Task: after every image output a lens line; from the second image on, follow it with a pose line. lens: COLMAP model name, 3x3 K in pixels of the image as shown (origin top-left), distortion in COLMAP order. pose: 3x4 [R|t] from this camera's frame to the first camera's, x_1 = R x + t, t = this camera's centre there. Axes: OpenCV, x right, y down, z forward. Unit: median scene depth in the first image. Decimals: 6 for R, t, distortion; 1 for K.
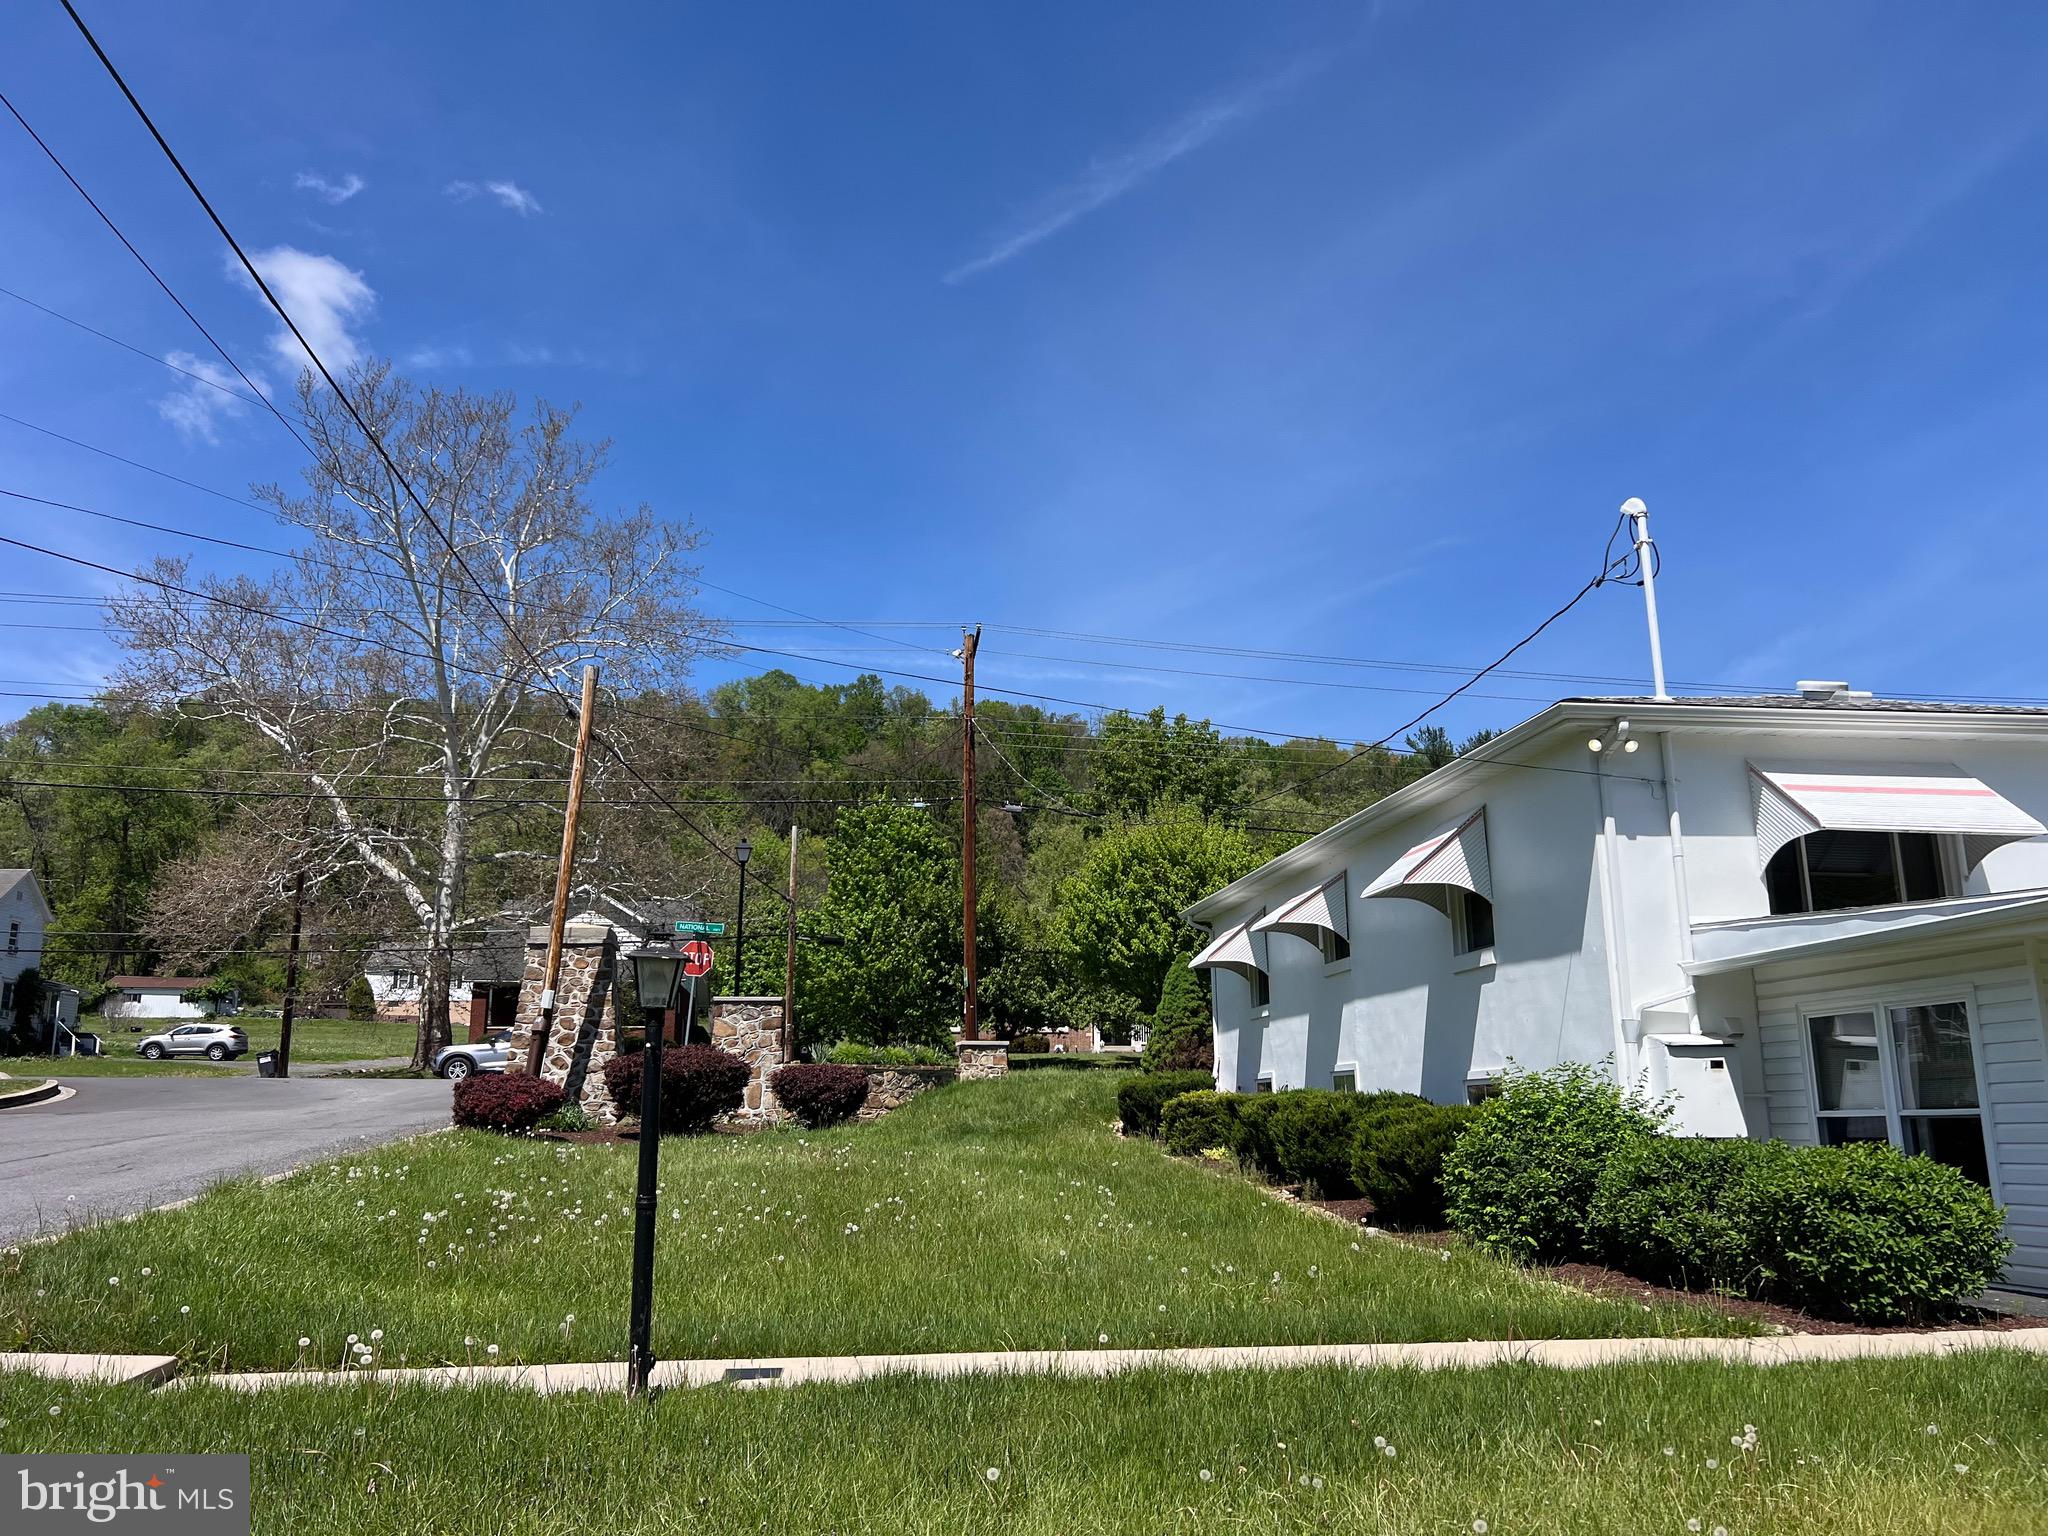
lens RADIAL K [[1550.1, 0, 1010.3], [0, 1550.1, 781.2], [0, 0, 1]] dist [0.056442, -0.053892]
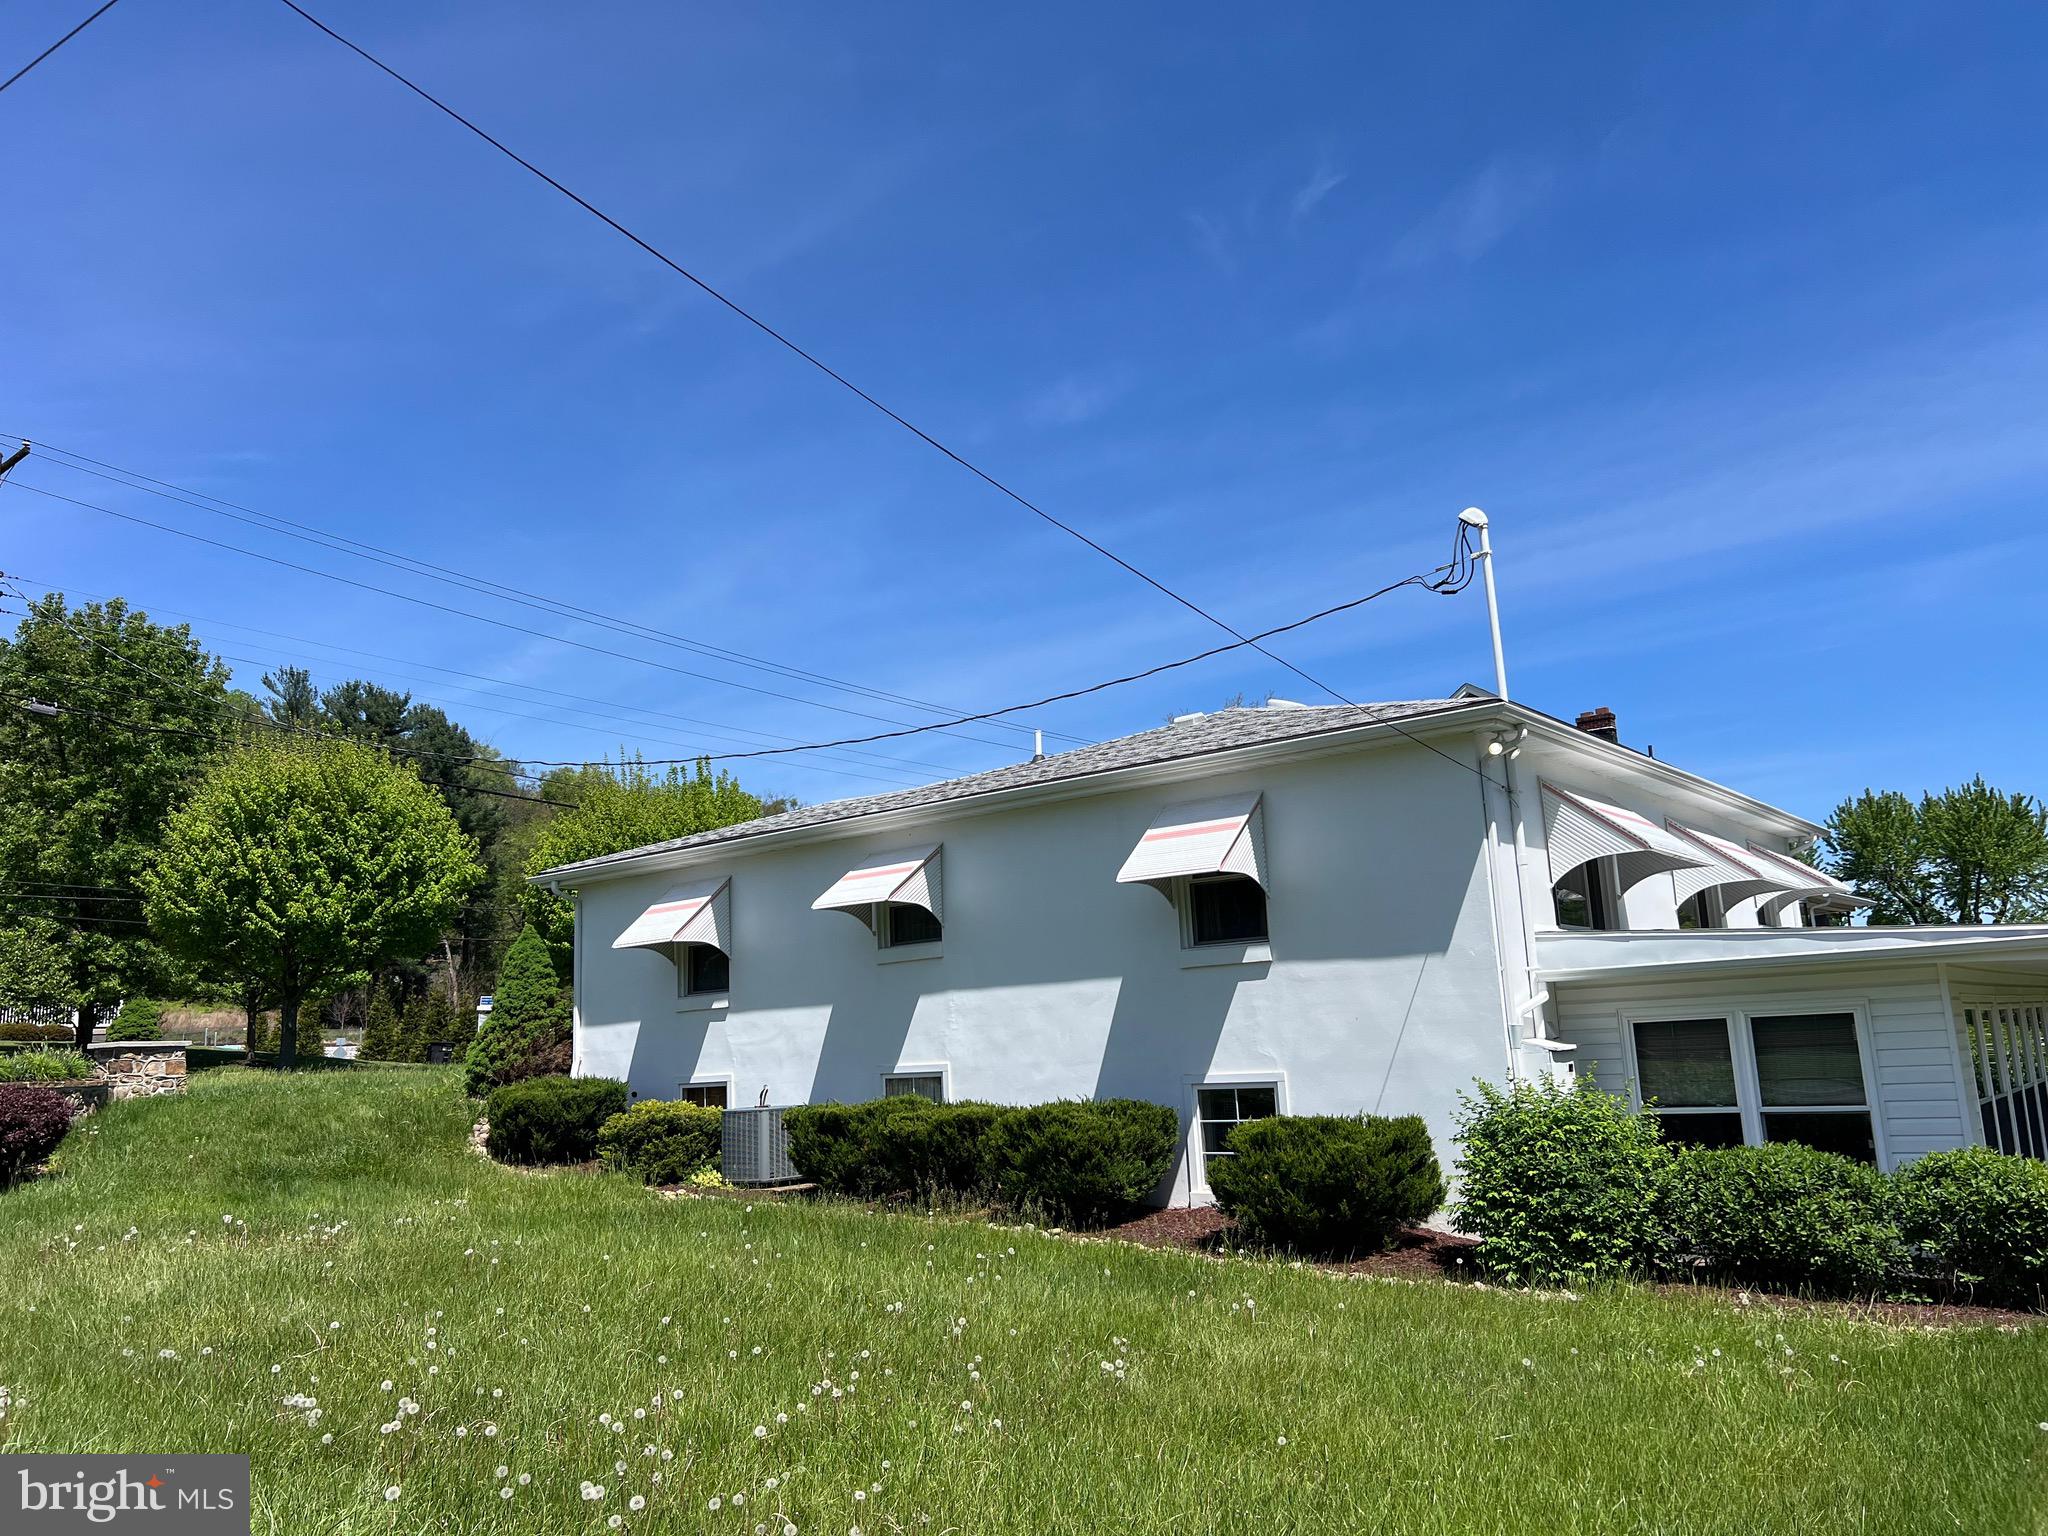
lens RADIAL K [[1542.1, 0, 1022.1], [0, 1542.1, 794.1], [0, 0, 1]] dist [0.140047, -0.231681]
pose [[0.709956, 0.091643, 0.698258, -0.394420], [-0.111073, 0.993659, -0.017479, 0.042320], [-0.695432, -0.065148, 0.715632, 0.373044]]
